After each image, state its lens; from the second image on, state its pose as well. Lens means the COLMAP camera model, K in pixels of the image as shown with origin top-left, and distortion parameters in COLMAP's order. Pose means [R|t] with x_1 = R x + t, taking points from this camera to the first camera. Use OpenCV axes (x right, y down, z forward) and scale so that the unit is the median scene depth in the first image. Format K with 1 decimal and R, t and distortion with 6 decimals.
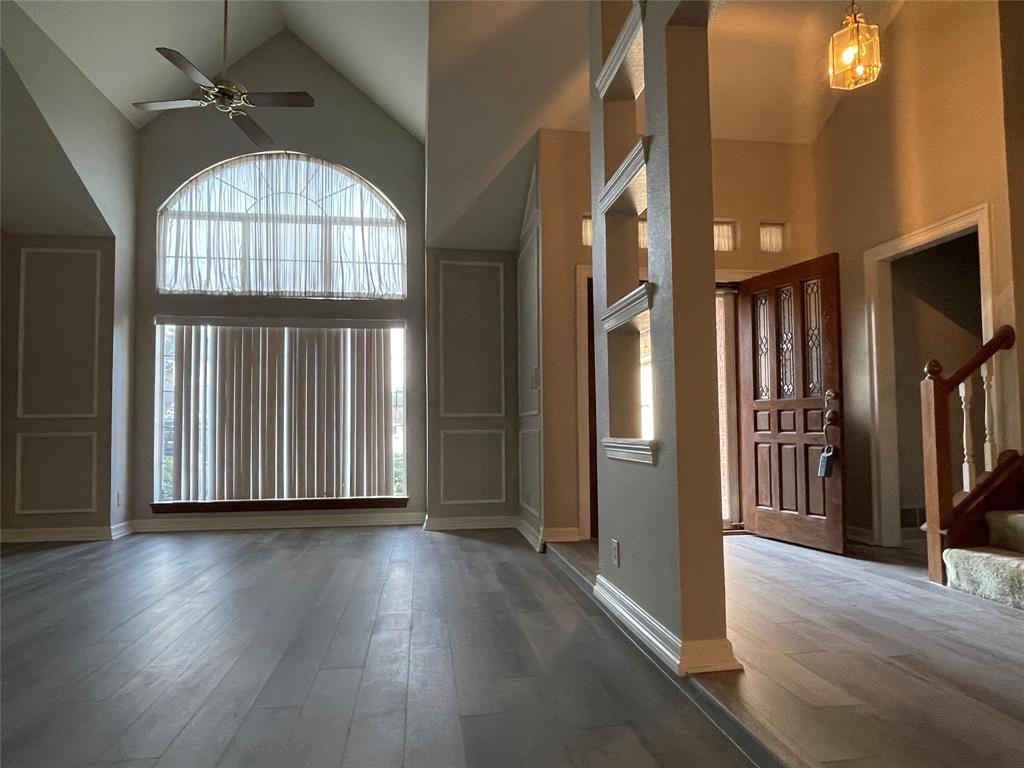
lens RADIAL K [[614.1, 0, 512.7], [0, 614.1, 387.0], [0, 0, 1]] dist [-0.012151, -0.004067]
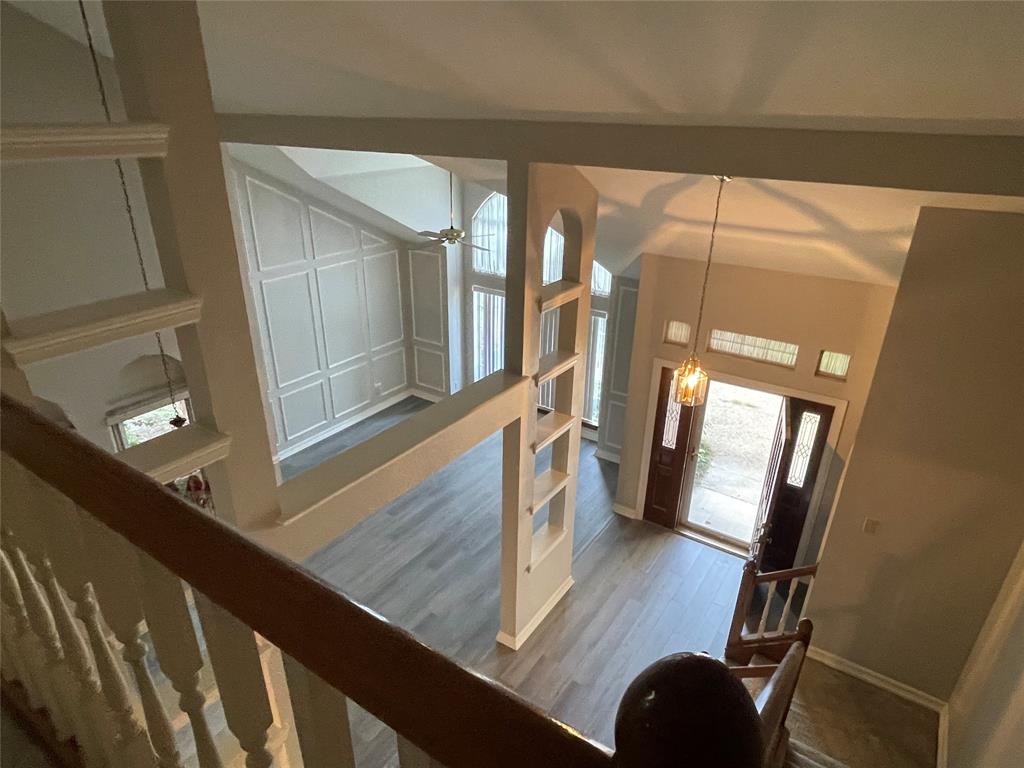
lens RADIAL K [[614.1, 0, 512.2], [0, 614.1, 395.2], [0, 0, 1]] dist [-0.012151, -0.004067]
pose [[0.739459, 0.298179, -0.603564, 0.582186], [0.023653, 0.884497, 0.465947, -0.620889], [0.672786, -0.358824, 0.646997, -0.113449]]
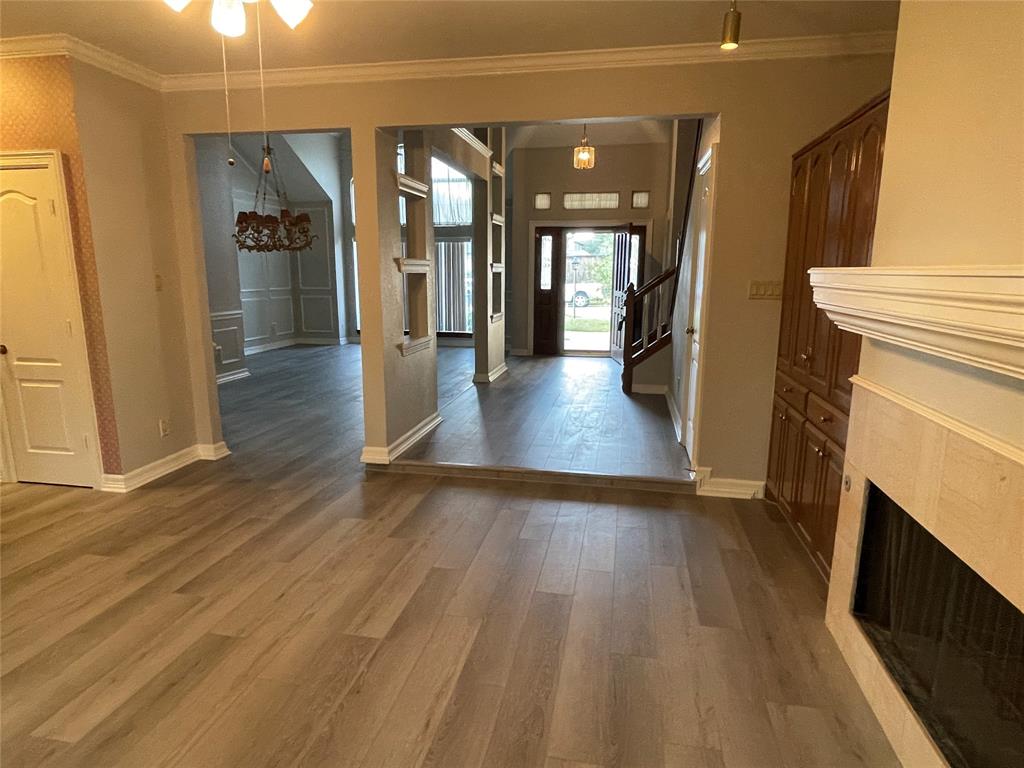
lens RADIAL K [[614.1, 0, 508.9], [0, 614.1, 390.5], [0, 0, 1]] dist [-0.012151, -0.004067]
pose [[0.944594, 0.074977, -0.319565, 0.581164], [0.011469, 0.965430, 0.260410, -0.150744], [0.328042, -0.249647, 0.911079, -0.792210]]
